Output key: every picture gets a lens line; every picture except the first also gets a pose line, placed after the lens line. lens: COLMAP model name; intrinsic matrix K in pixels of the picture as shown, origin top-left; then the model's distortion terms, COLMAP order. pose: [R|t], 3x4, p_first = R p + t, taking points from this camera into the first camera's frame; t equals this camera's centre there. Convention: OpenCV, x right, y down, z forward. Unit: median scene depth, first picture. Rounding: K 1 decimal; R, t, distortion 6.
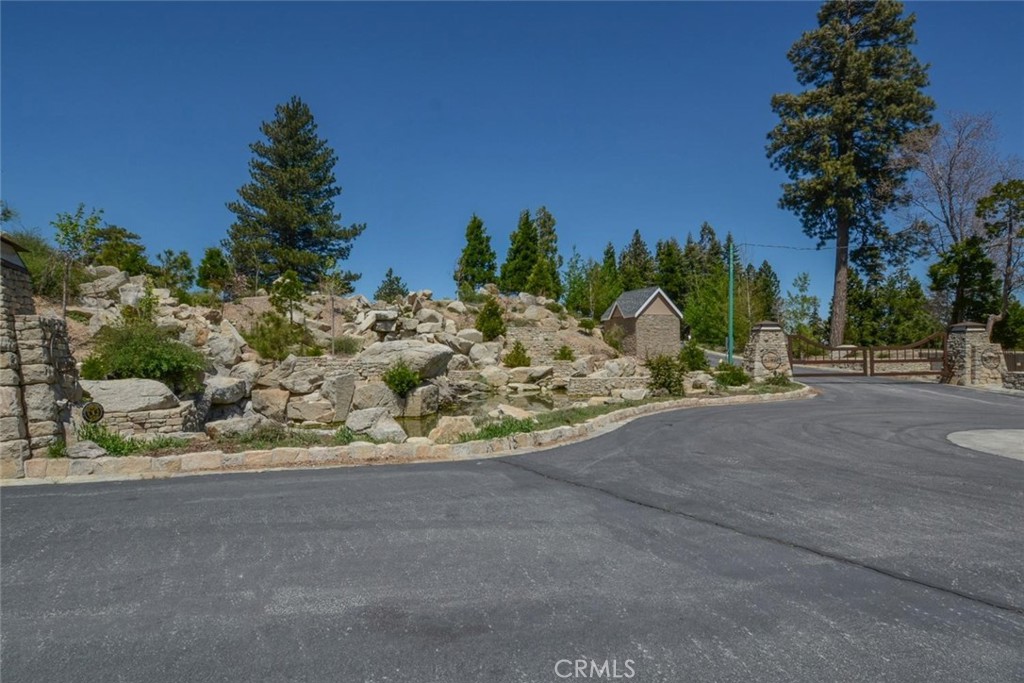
lens RADIAL K [[567.5, 0, 512.0], [0, 567.5, 341.5], [0, 0, 1]] dist [0.023530, -0.030473]
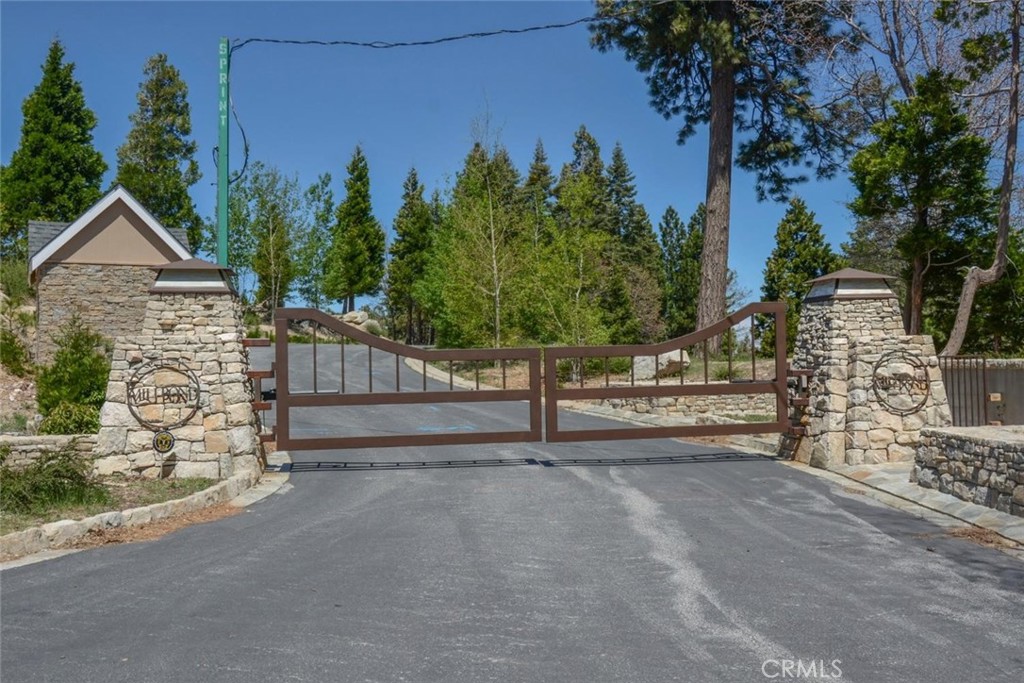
lens RADIAL K [[942.6, 0, 512.0], [0, 942.6, 341.5], [0, 0, 1]] dist [0.003099, -0.007695]
pose [[0.989268, -0.004080, 0.146053, 0.423361], [0.005958, 0.999905, -0.012419, 0.009884], [-0.145988, 0.013156, 0.989199, 0.393533]]
